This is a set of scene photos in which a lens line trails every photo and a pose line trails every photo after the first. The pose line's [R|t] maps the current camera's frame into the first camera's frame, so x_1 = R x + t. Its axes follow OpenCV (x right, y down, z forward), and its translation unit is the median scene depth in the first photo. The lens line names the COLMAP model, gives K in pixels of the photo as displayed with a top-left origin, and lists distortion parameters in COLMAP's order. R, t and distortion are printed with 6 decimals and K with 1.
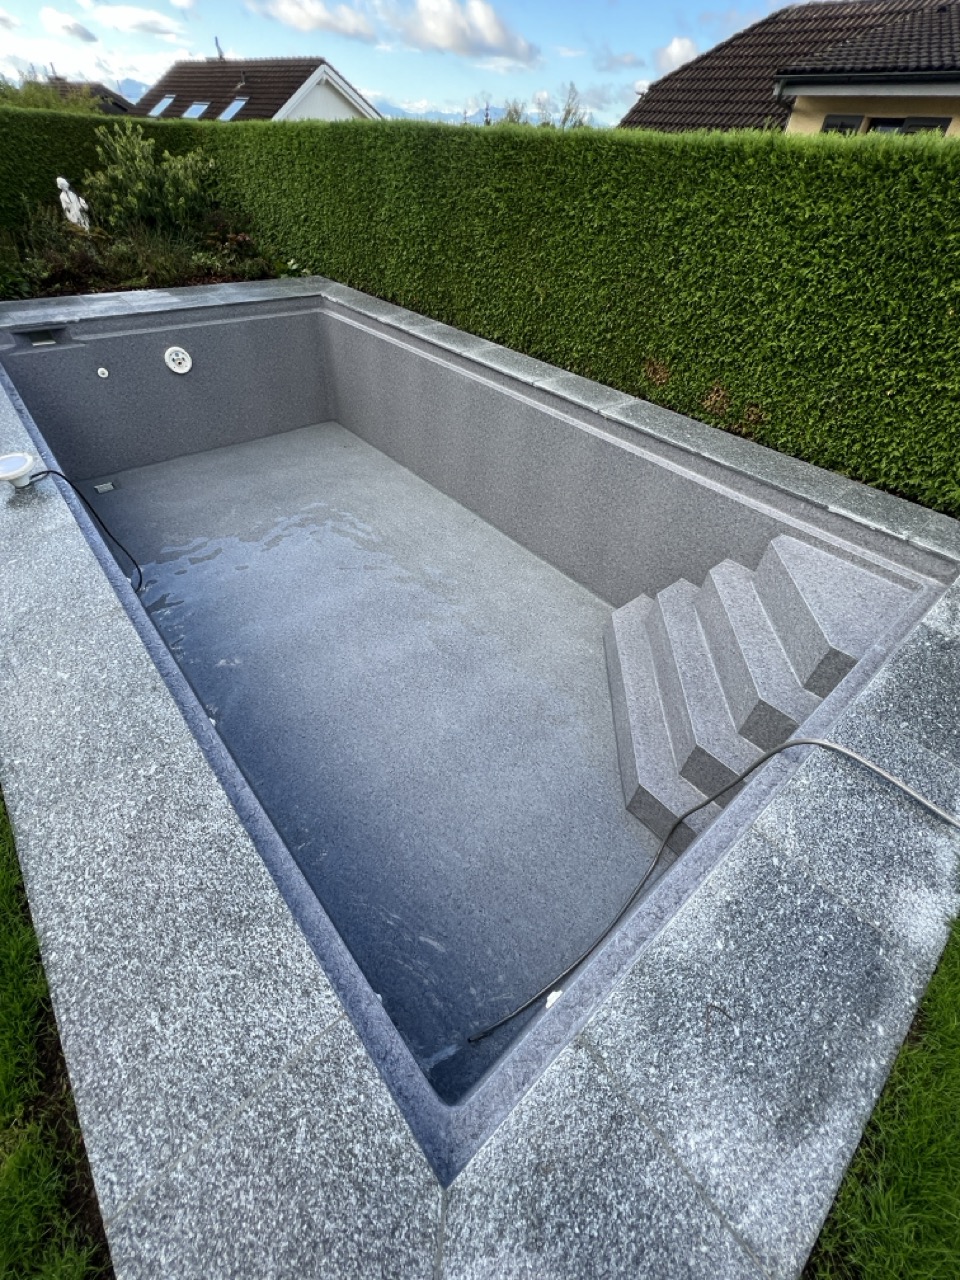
lens RADIAL K [[510.6, 0, 473.4], [0, 510.6, 645.4], [0, 0, 1]] dist [-0.003987, 0.001165]
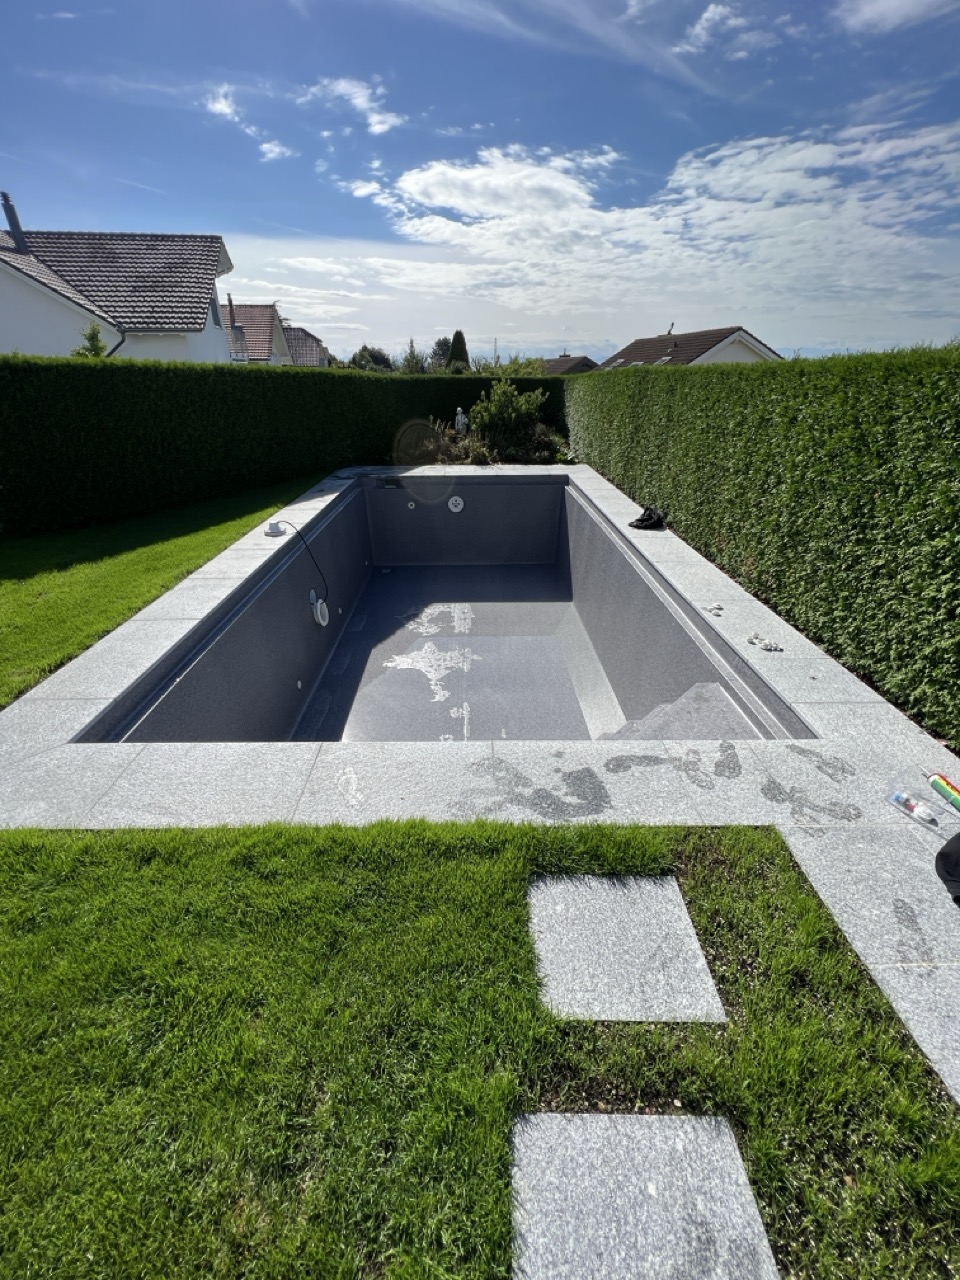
lens RADIAL K [[510.6, 0, 474.4], [0, 510.6, 639.0], [0, 0, 1]] dist [-0.003987, 0.001165]
pose [[0.770621, 0.243009, -0.589143, 0.513759], [-0.414950, 0.892965, -0.174441, 0.042713], [0.483694, 0.378893, 0.788974, -0.017491]]
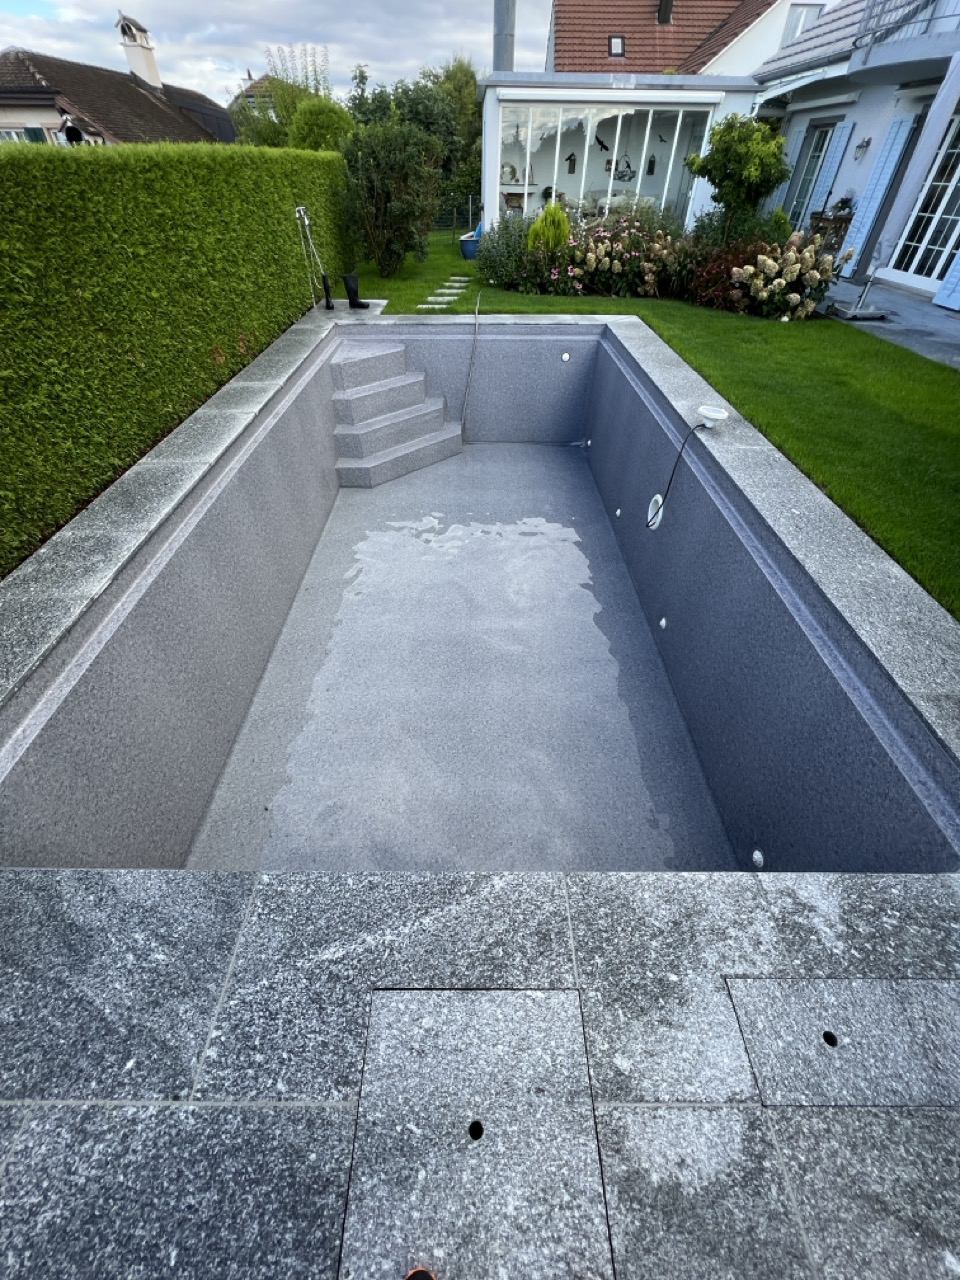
lens RADIAL K [[510.6, 0, 476.6], [0, 510.6, 643.9], [0, 0, 1]] dist [-0.003987, 0.001165]
pose [[-0.763506, -0.482730, 0.428987, -0.721737], [0.419112, 0.135000, 0.897842, -1.003989], [-0.491328, 0.865302, 0.099244, 0.947321]]
